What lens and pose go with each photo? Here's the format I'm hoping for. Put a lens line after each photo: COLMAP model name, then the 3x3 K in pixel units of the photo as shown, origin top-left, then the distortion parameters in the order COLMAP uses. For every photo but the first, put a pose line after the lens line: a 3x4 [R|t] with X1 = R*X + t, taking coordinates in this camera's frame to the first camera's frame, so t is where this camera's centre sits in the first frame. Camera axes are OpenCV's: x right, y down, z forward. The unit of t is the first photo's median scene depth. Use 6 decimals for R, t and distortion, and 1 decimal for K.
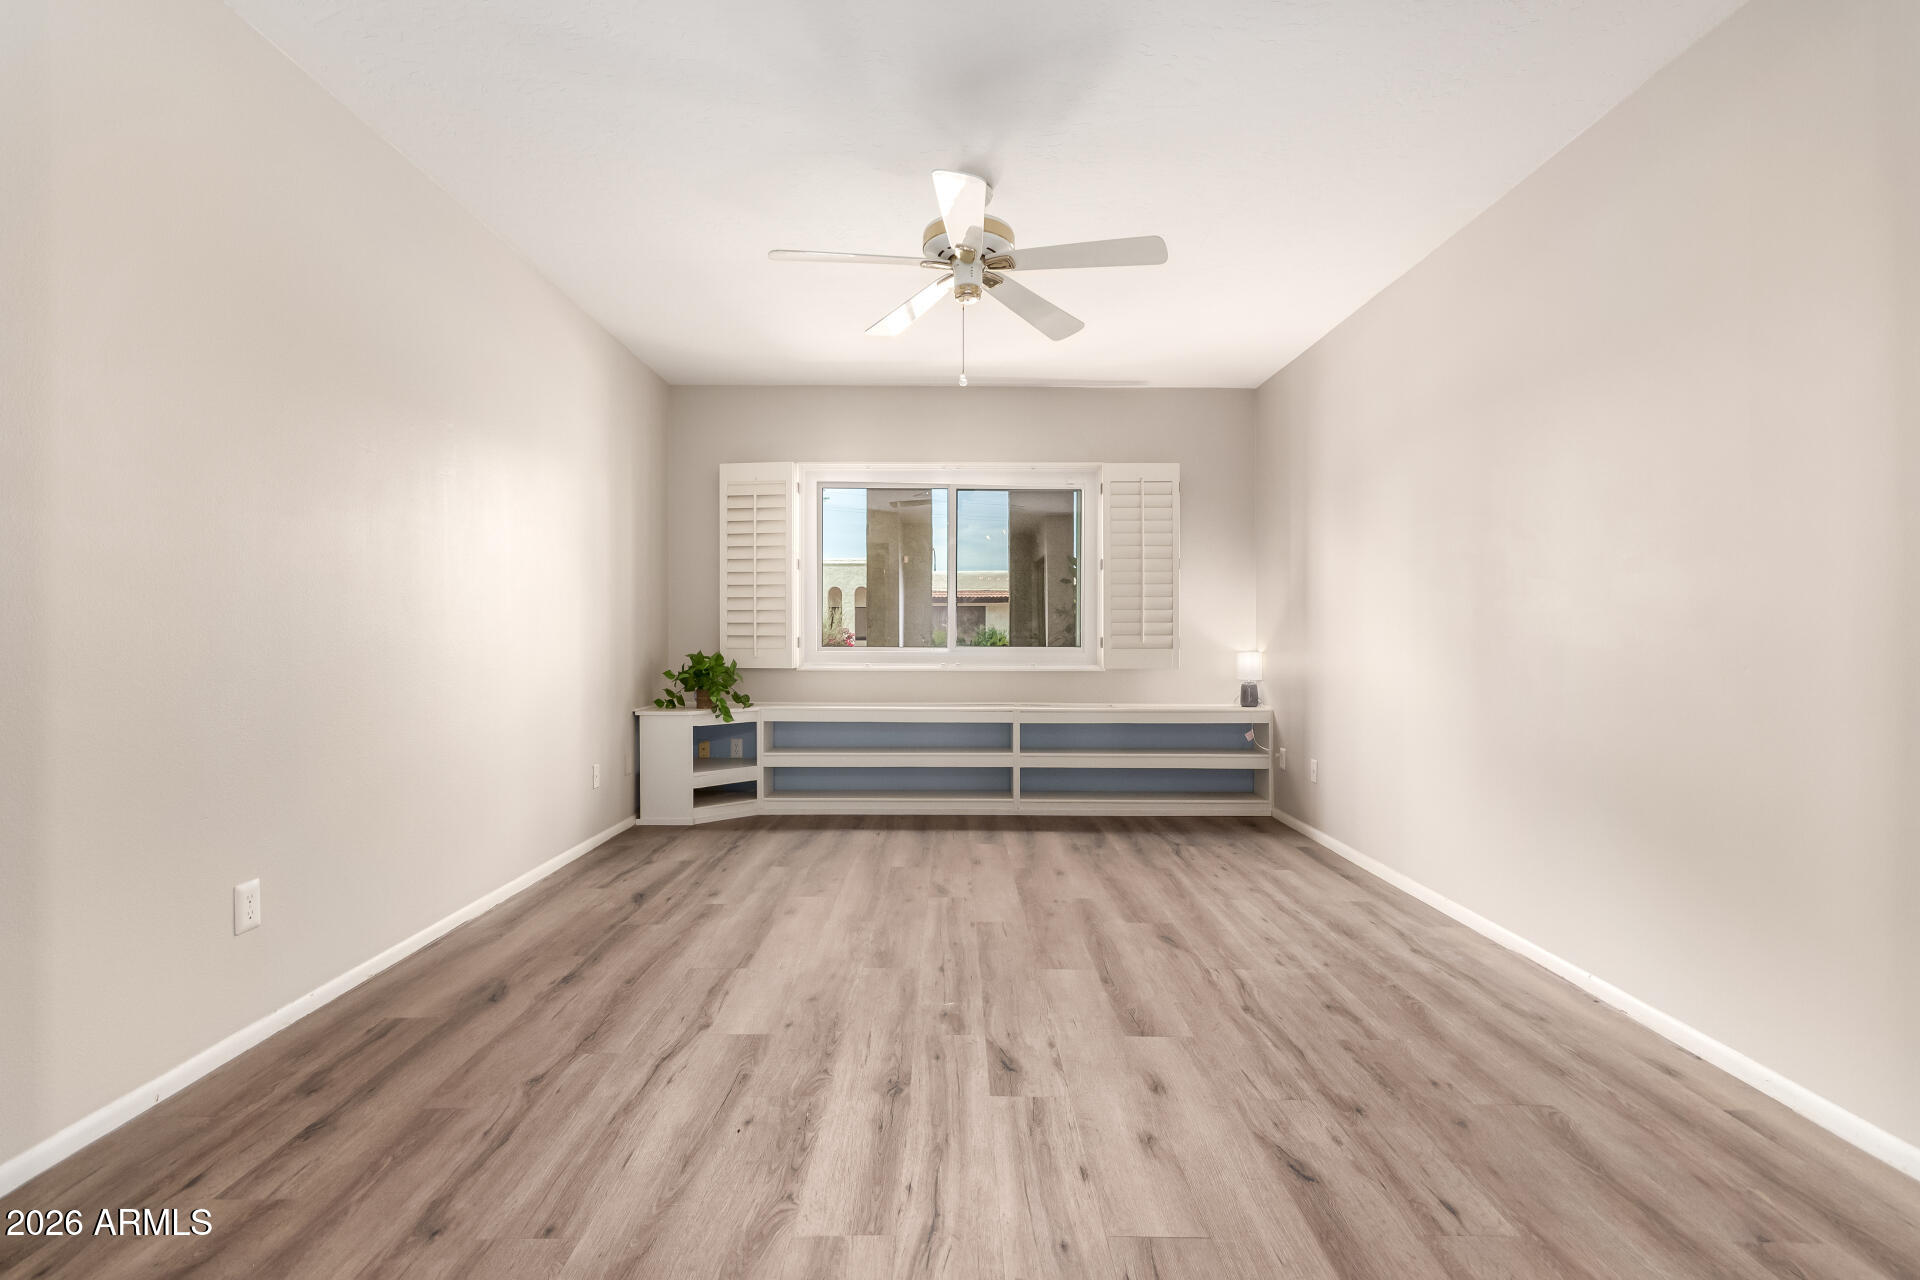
lens RADIAL K [[896.3, 0, 949.2], [0, 896.3, 641.2], [0, 0, 1]] dist [0.005317, 0.001488]
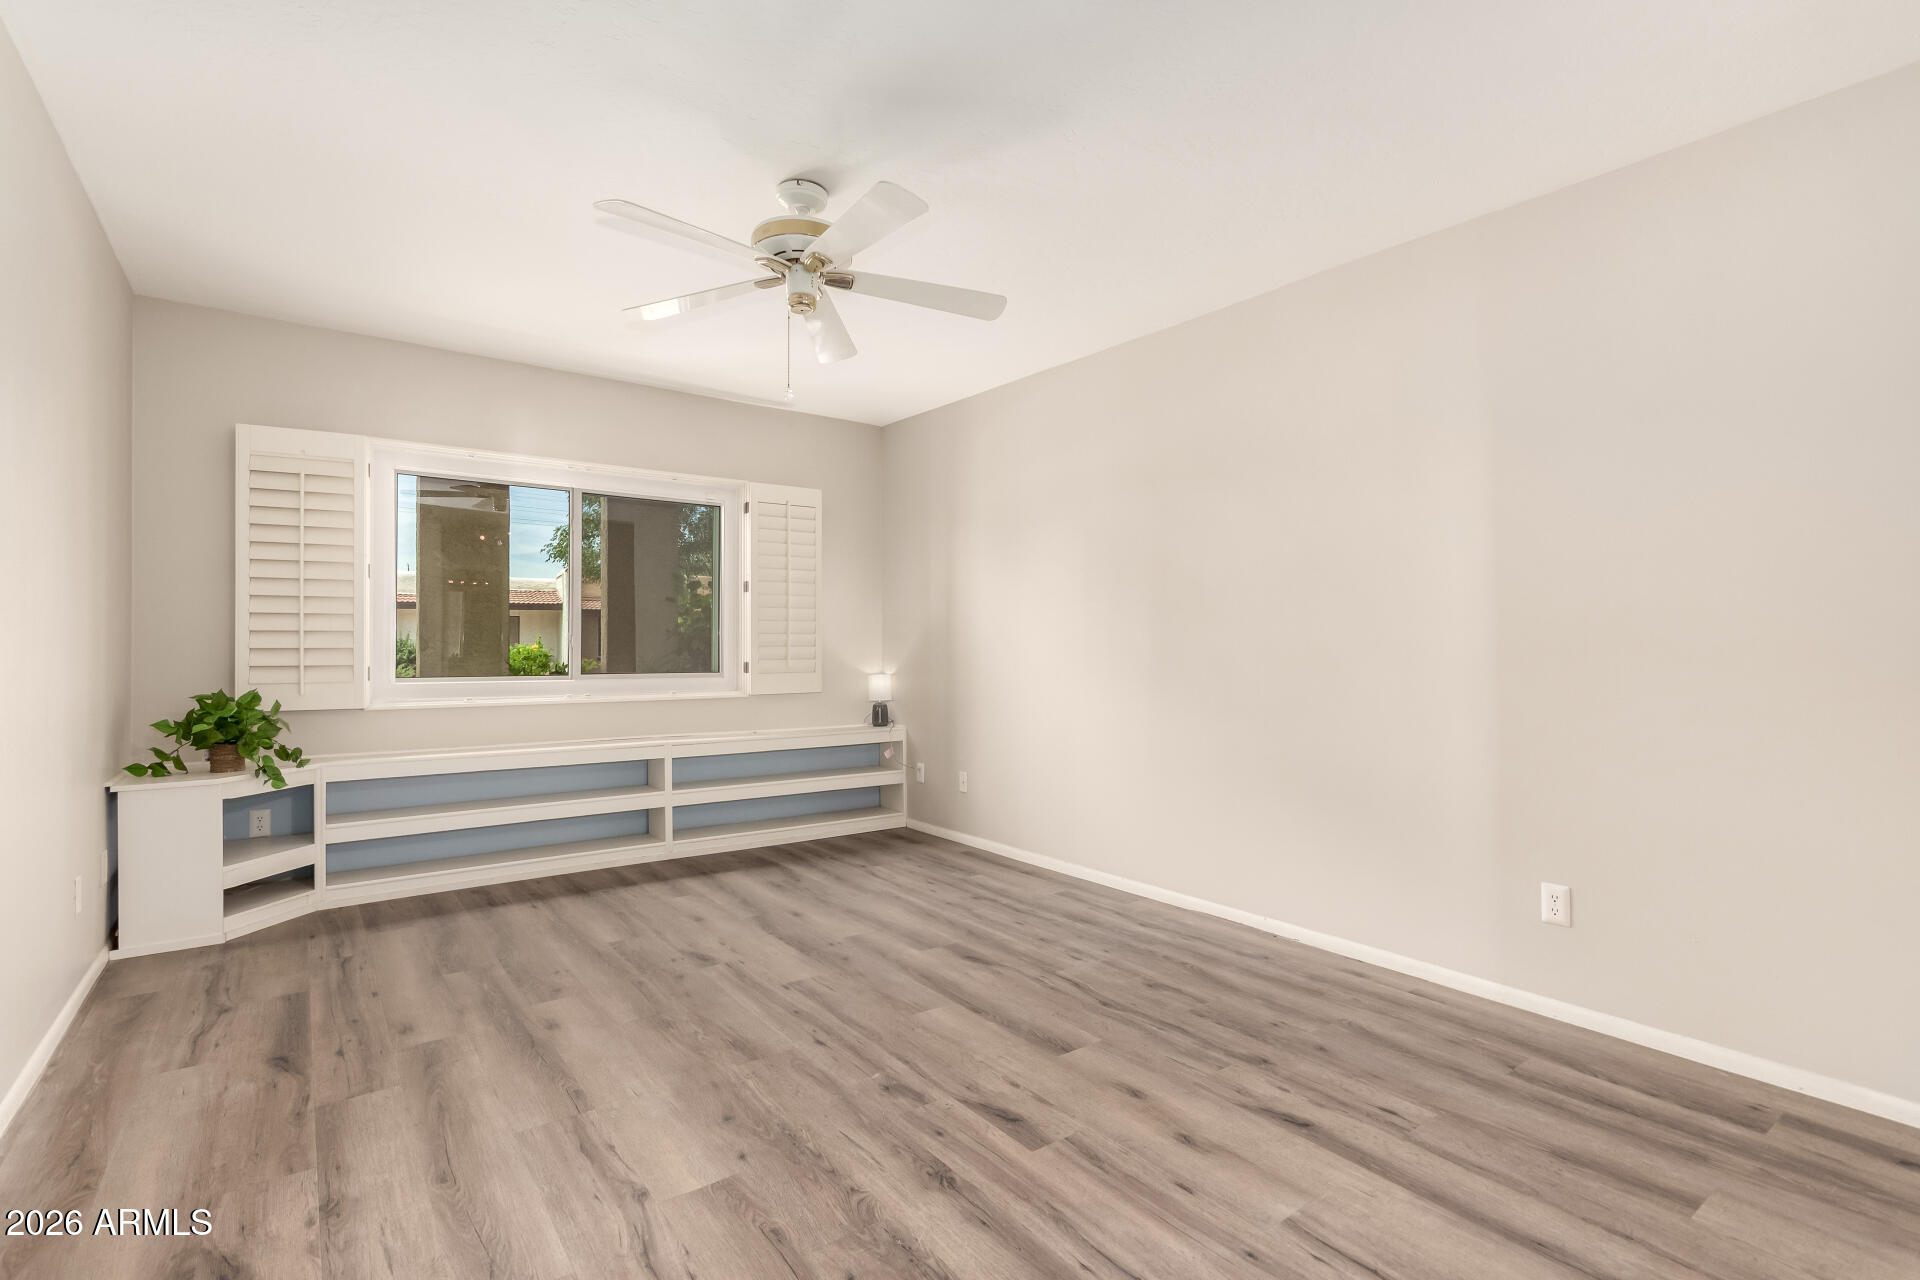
lens RADIAL K [[896.3, 0, 955.5], [0, 896.3, 641.9], [0, 0, 1]] dist [0.005317, 0.001488]
pose [[0.801413, 0.000902, 0.598111, -0.360657], [0.004839, 0.999956, -0.007993, -0.027172], [-0.598092, 0.009300, 0.801373, 0.149634]]
